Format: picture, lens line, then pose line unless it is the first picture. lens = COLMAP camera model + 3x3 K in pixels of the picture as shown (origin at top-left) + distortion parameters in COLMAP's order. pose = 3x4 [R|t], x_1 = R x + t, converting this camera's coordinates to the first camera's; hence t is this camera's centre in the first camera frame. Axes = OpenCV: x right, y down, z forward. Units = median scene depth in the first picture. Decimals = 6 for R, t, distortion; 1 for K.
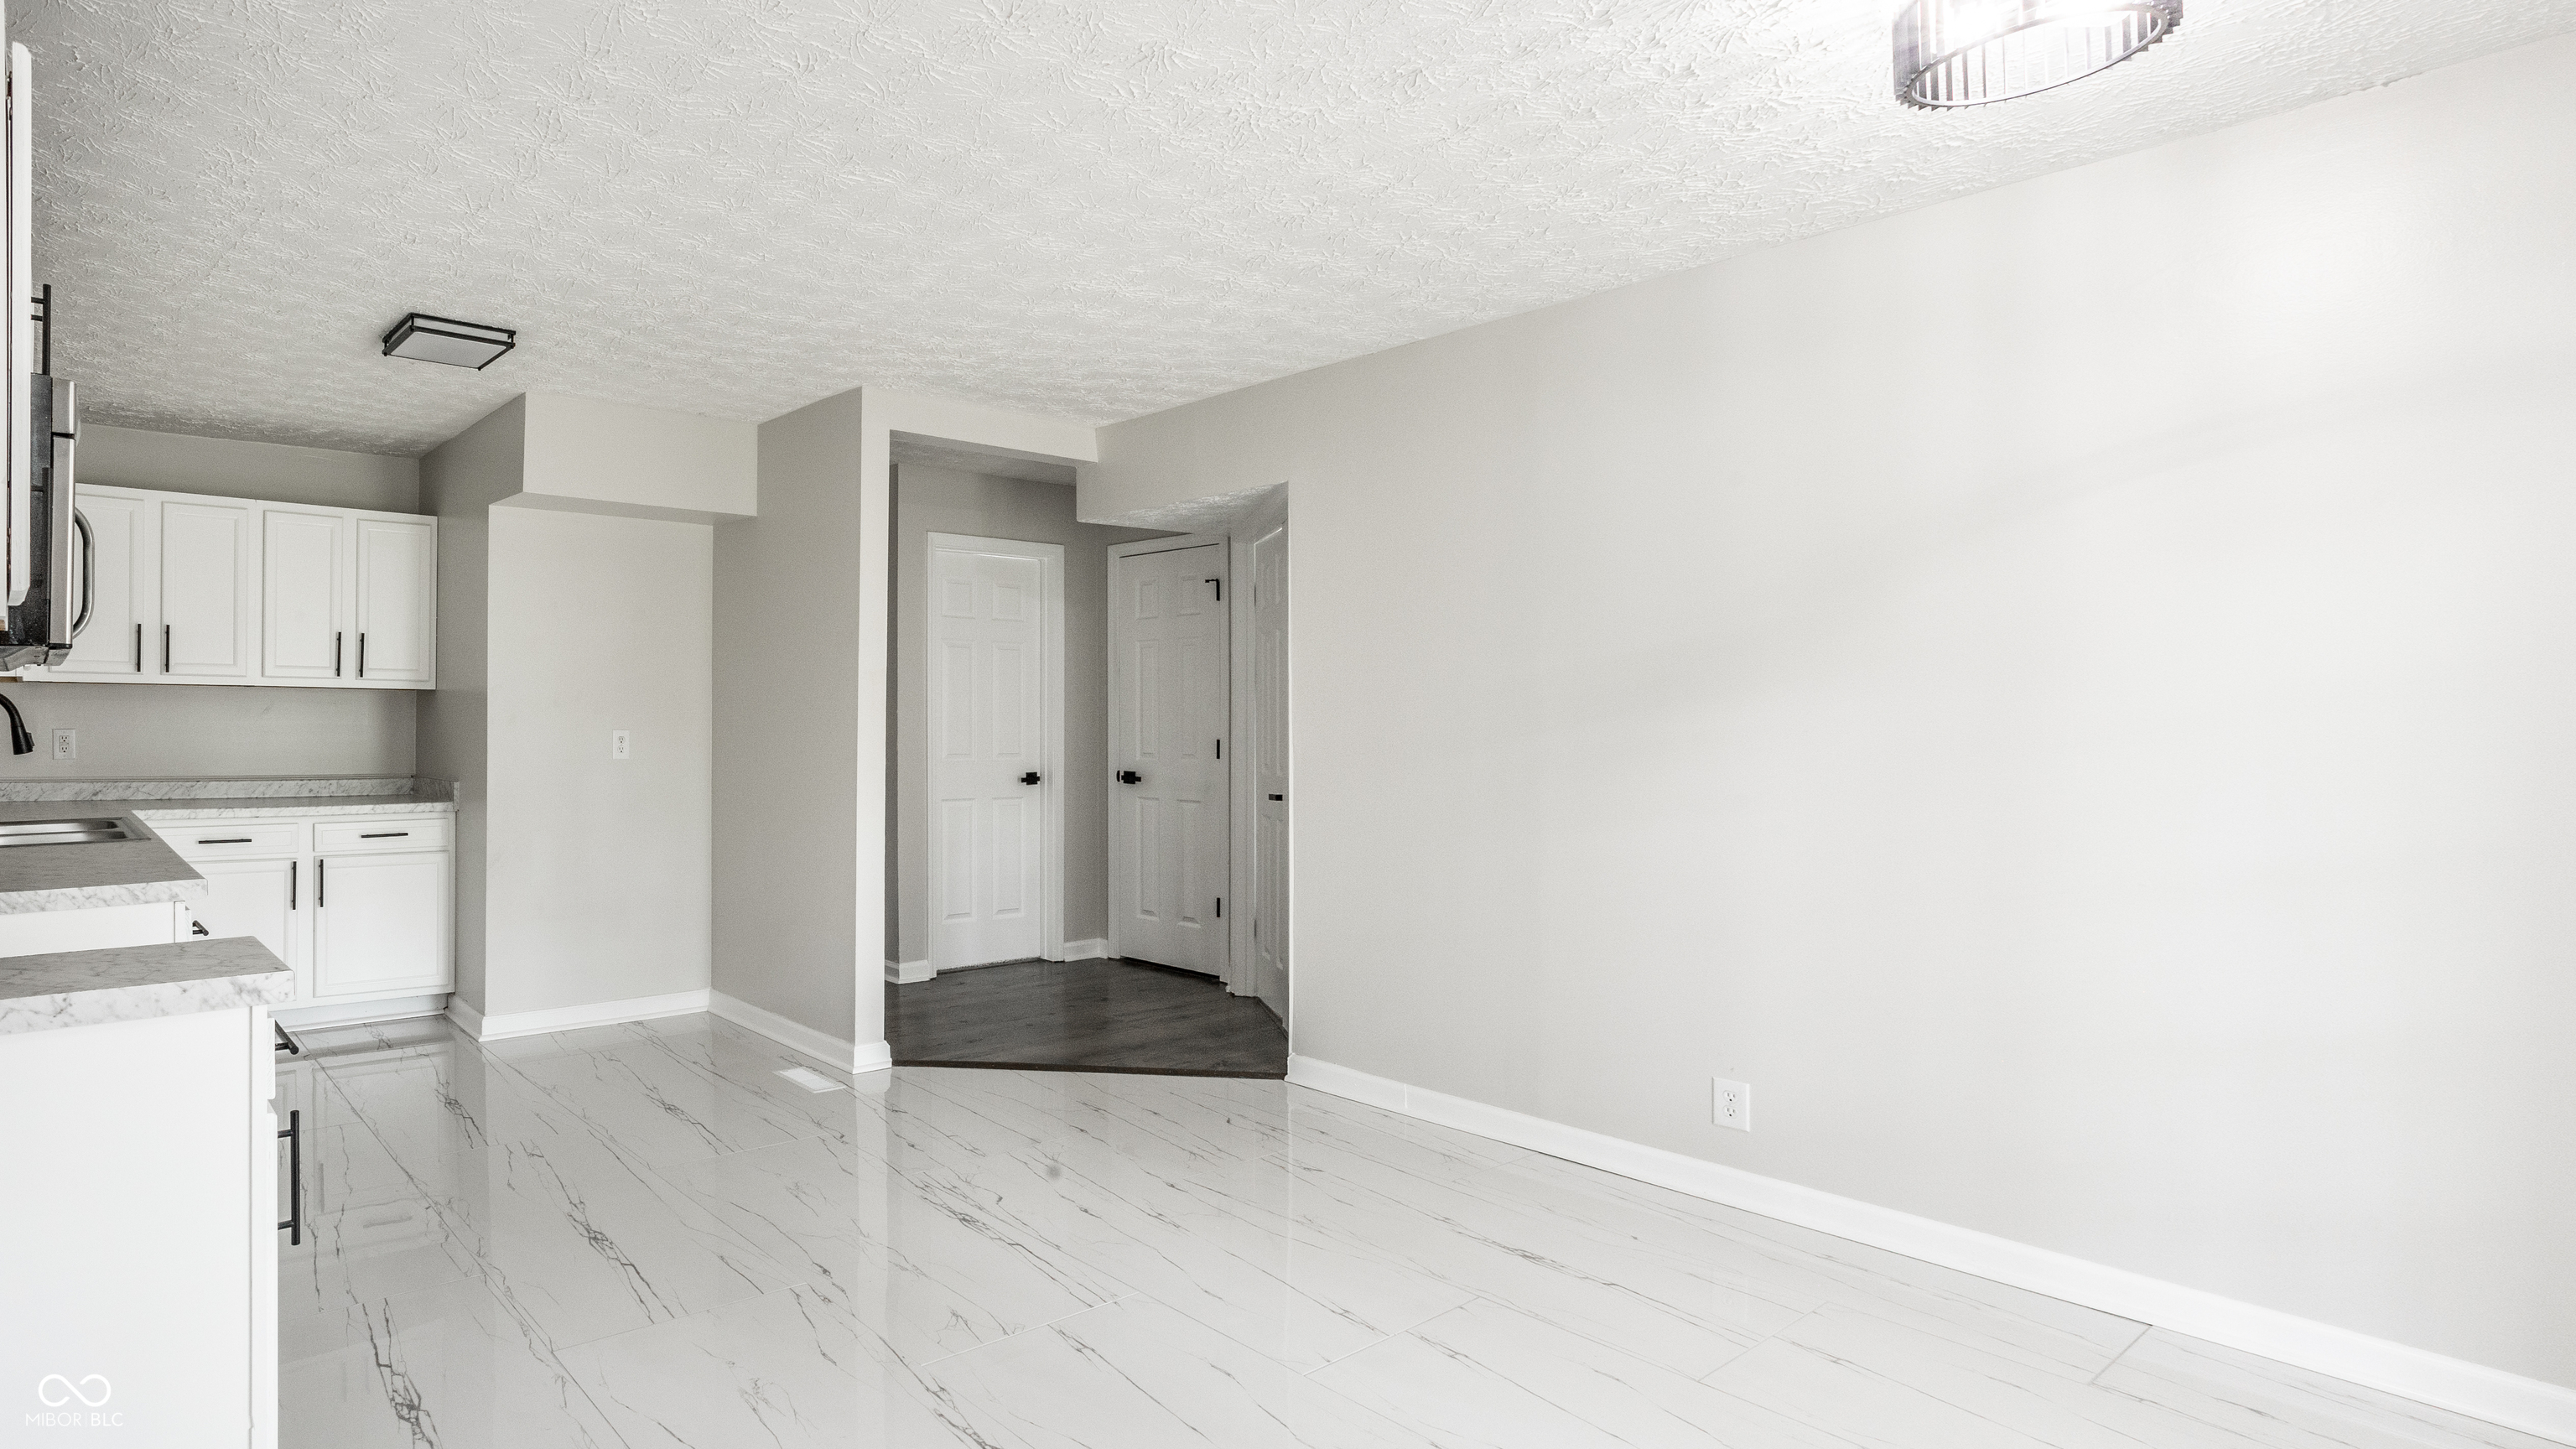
lens RADIAL K [[973.2, 0, 1285.7], [0, 973.2, 716.8], [0, 0, 1]] dist [-0.017168, -0.000087]
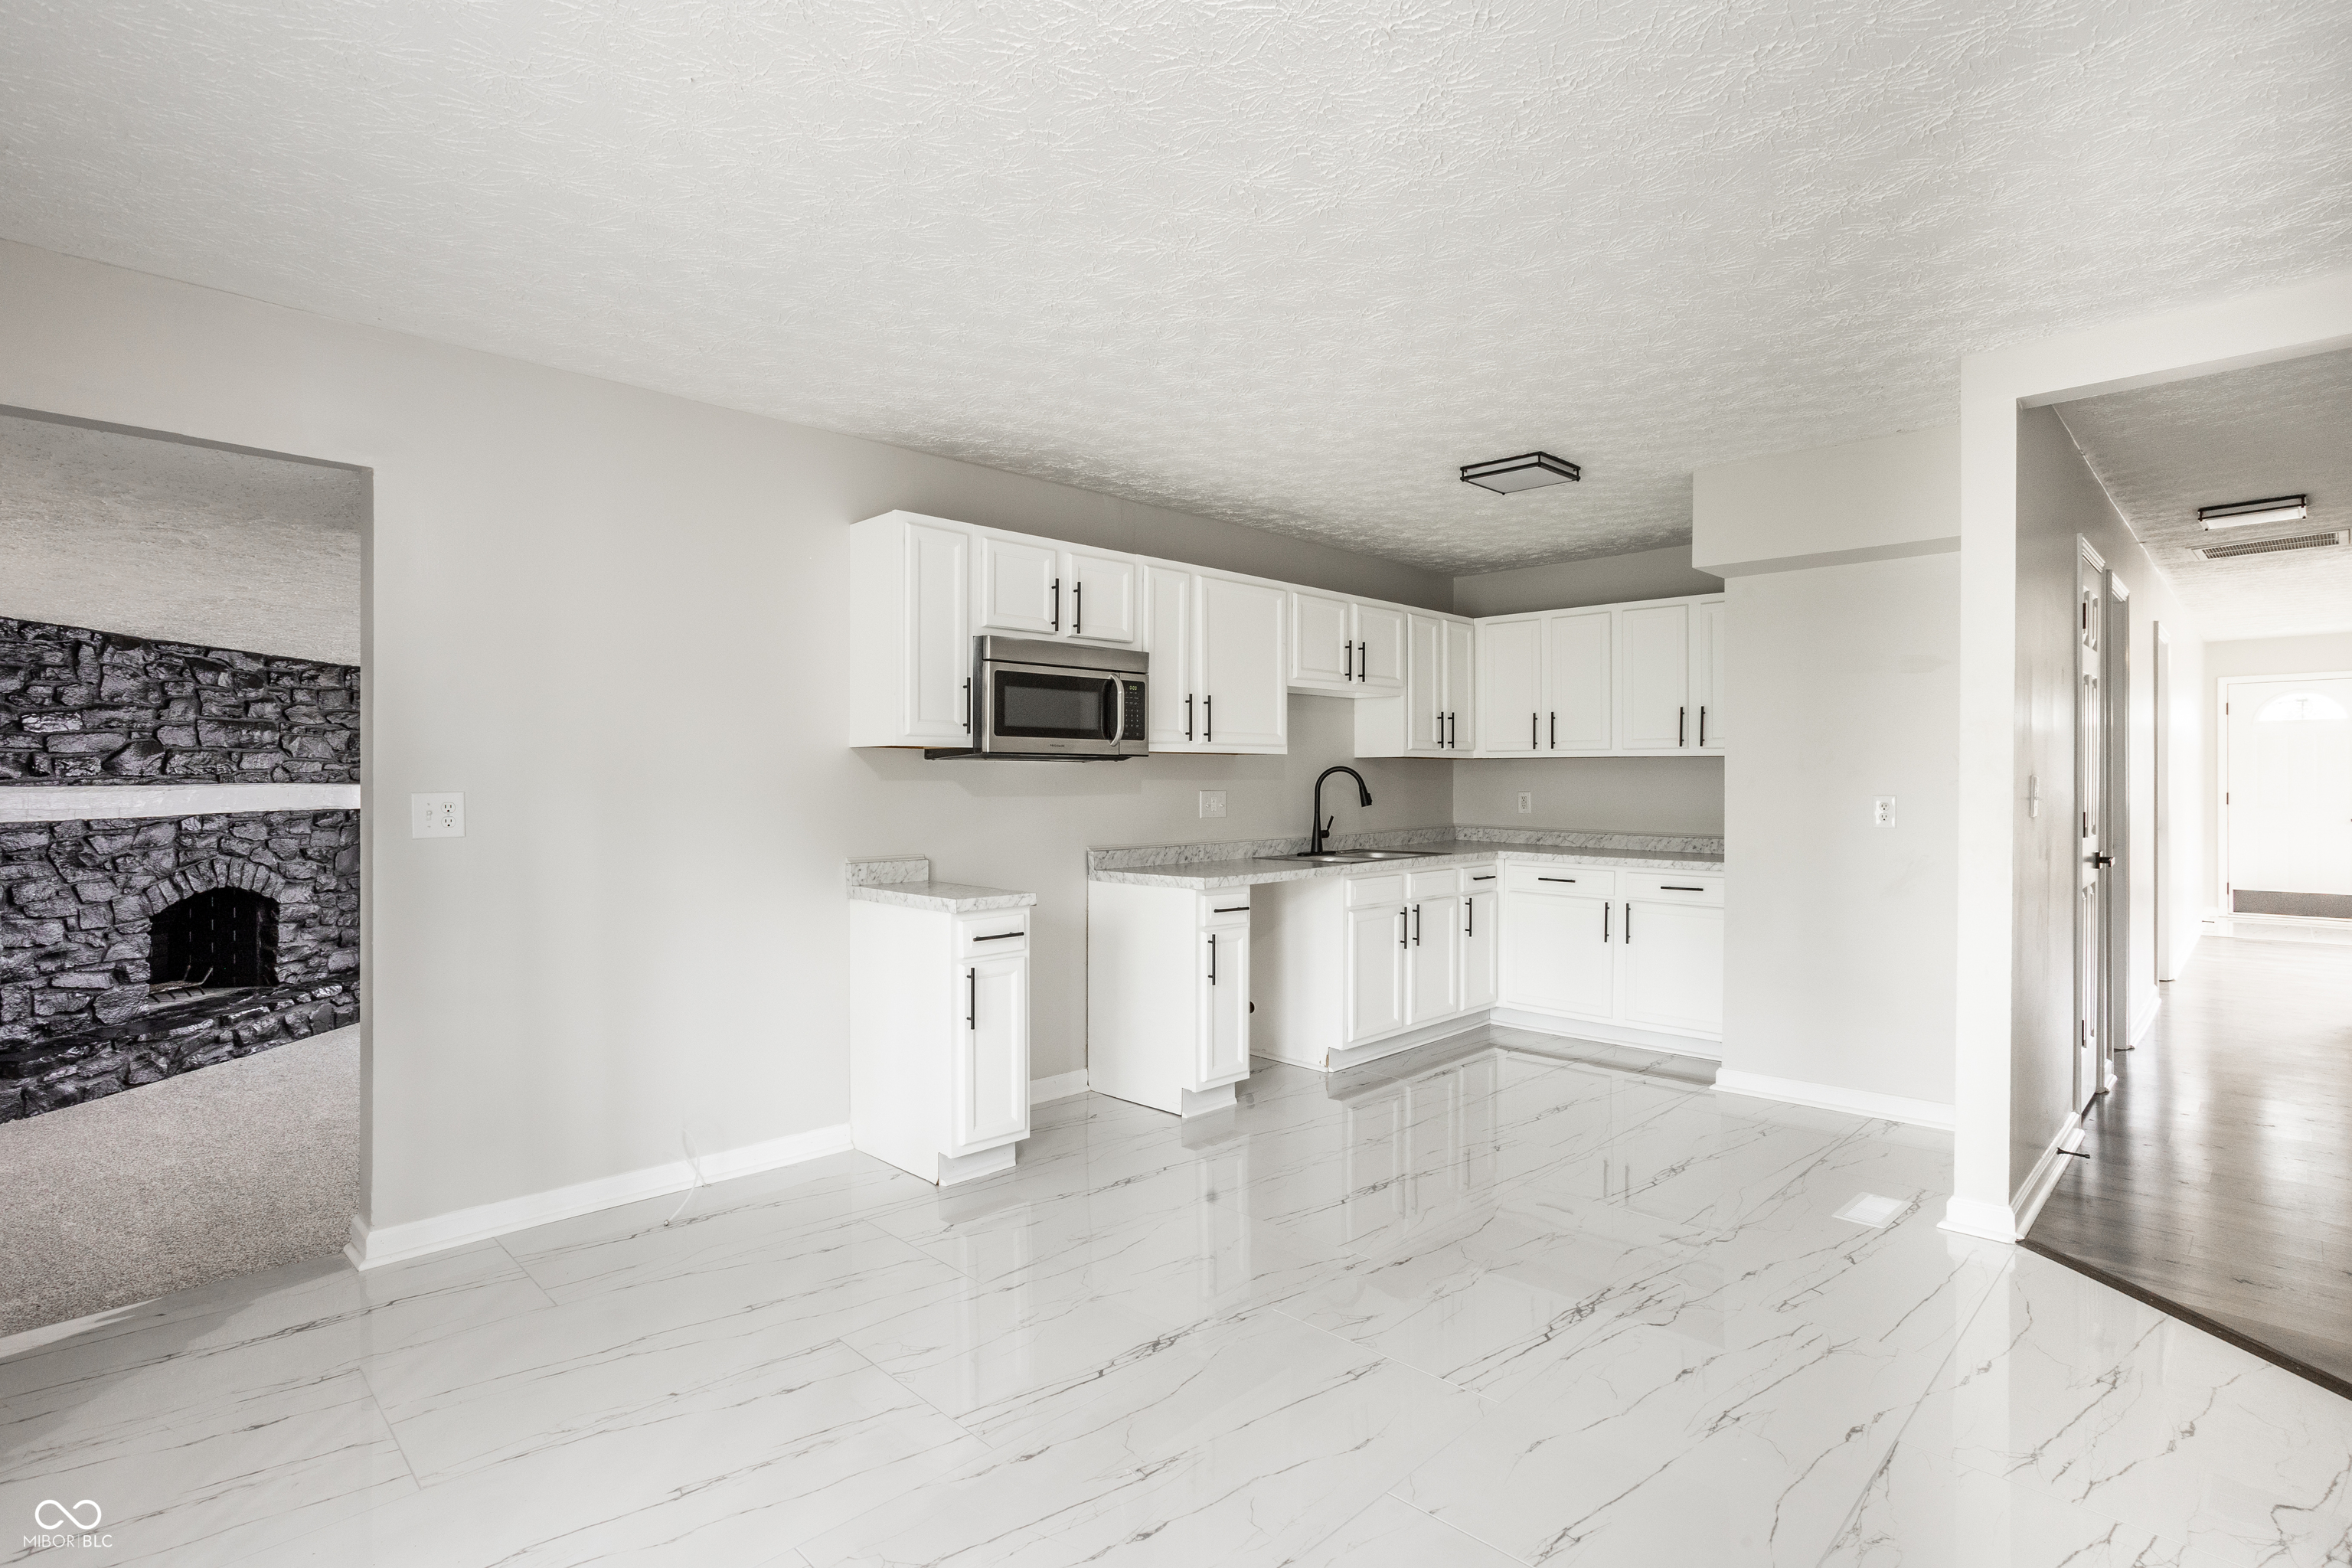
lens RADIAL K [[1143.6, 0, 1174.2], [0, 1143.6, 786.0], [0, 0, 1]] dist [0.000948, 0.000149]
pose [[0.238256, -0.000498, -0.971202, 0.231212], [0.004590, 0.999989, 0.000613, 0.001215], [0.971191, -0.004604, 0.238256, 0.122671]]
